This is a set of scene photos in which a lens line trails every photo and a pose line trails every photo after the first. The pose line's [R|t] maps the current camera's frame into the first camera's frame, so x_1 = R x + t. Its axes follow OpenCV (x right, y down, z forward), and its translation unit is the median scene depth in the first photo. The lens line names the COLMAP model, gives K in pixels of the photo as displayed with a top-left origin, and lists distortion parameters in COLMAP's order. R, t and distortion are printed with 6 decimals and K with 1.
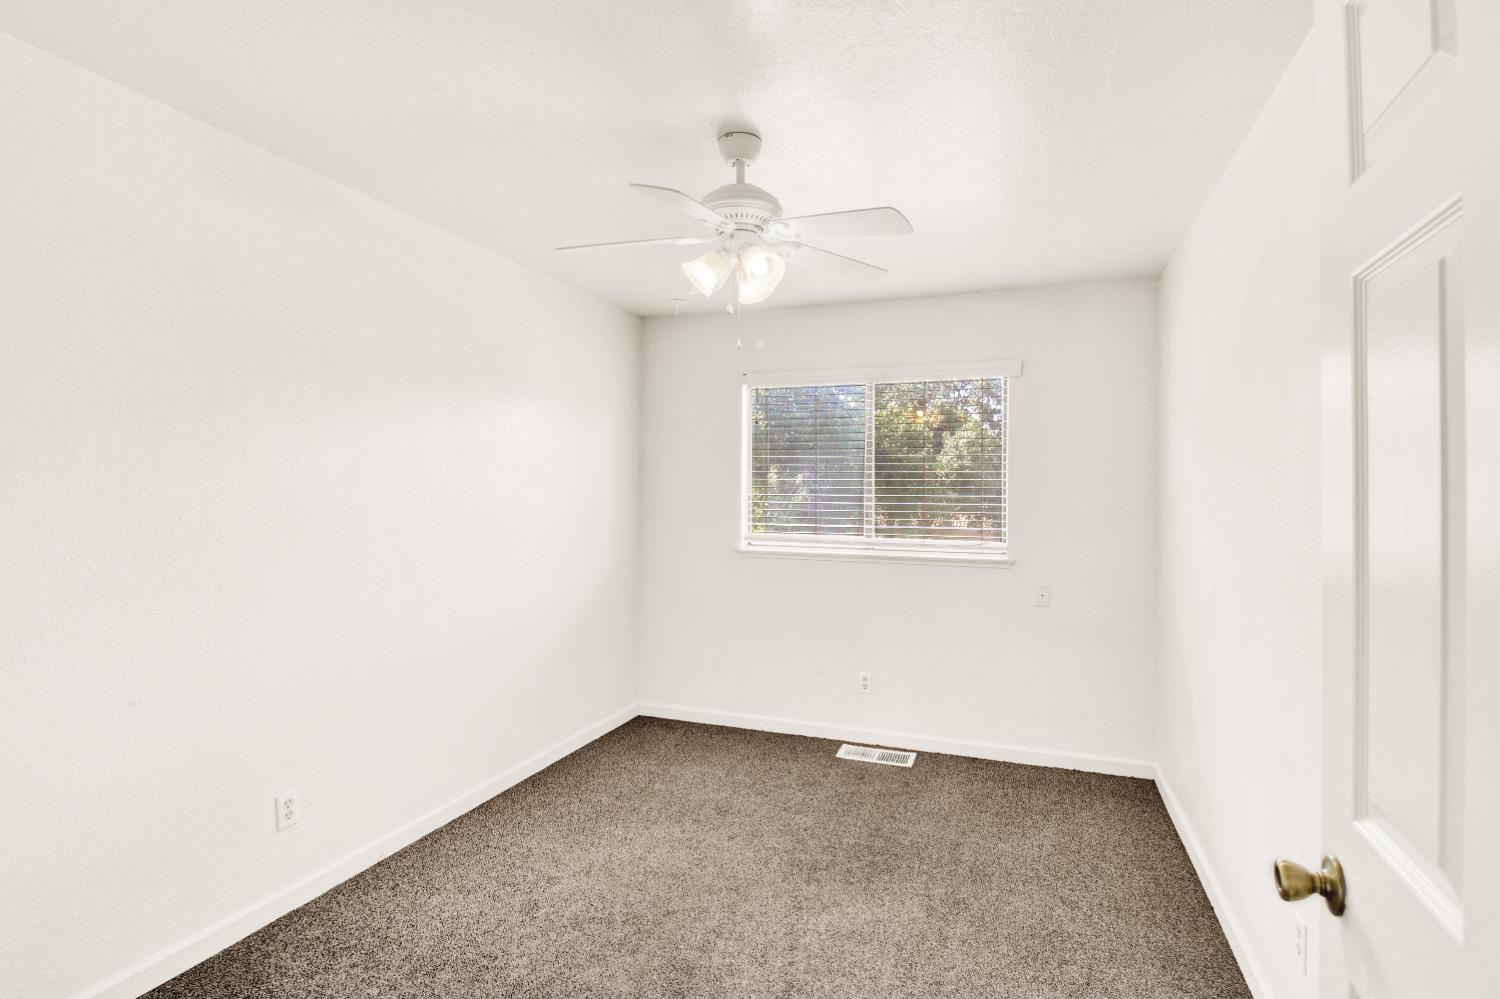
lens RADIAL K [[764.3, 0, 750.0], [0, 764.3, 499.5], [0, 0, 1]] dist [0.001597, -0.000109]
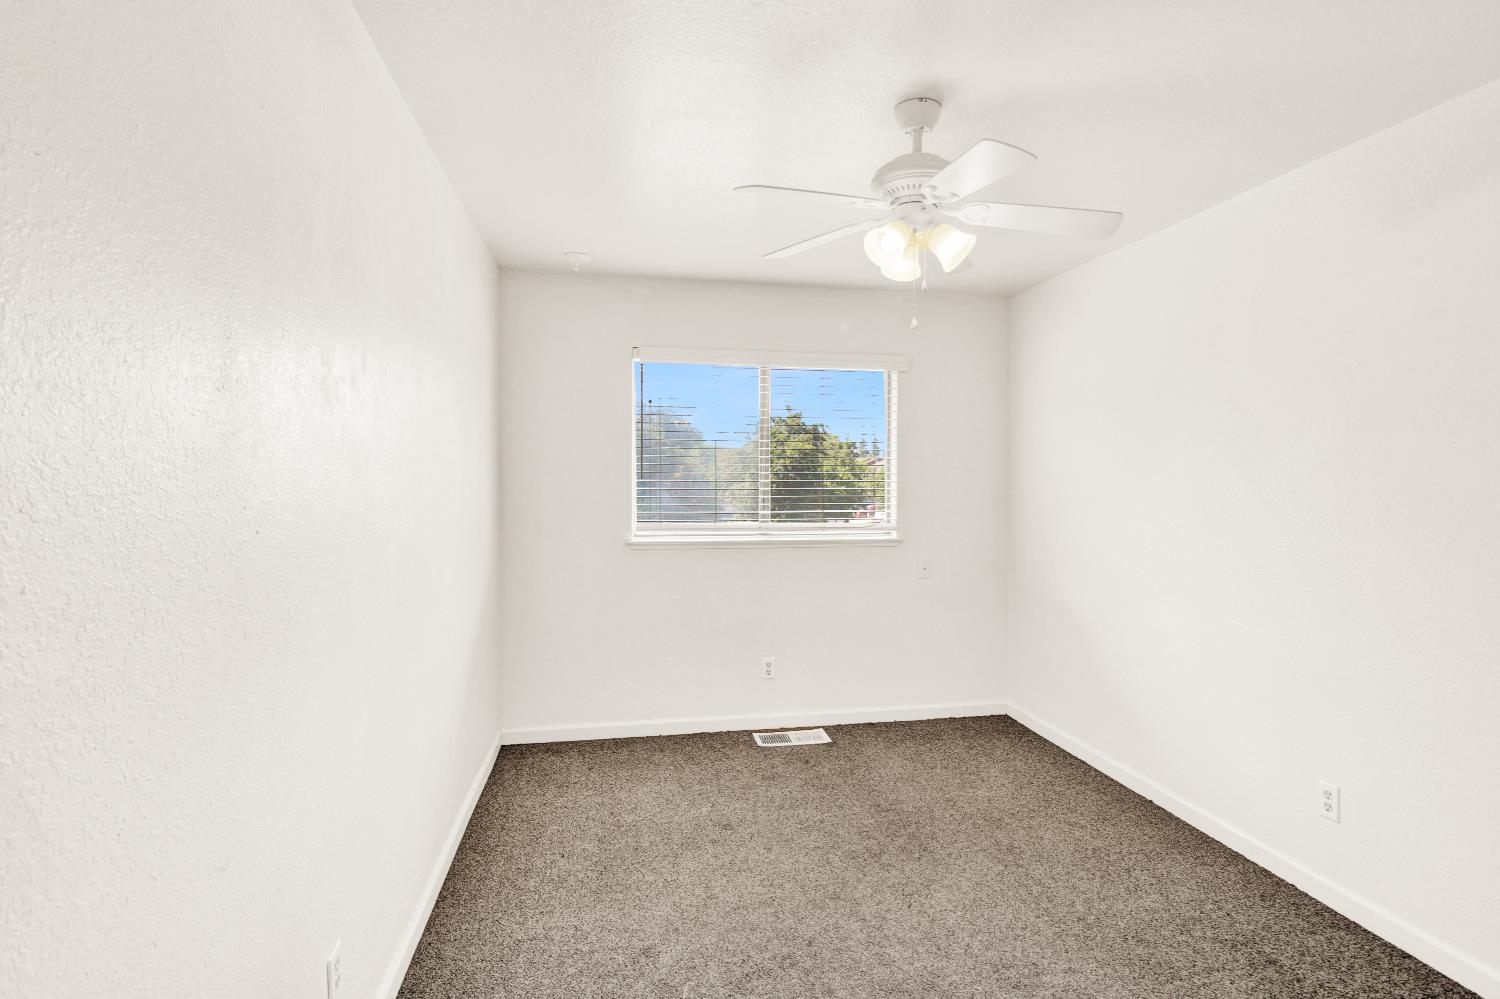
lens RADIAL K [[764.3, 0, 750.0], [0, 764.3, 499.5], [0, 0, 1]] dist [0.001597, -0.000109]
pose [[0.851182, -0.020251, 0.524480, -0.430318], [0.009062, 0.999673, 0.023891, -0.005362], [-0.524793, -0.015583, 0.851087, 0.183760]]
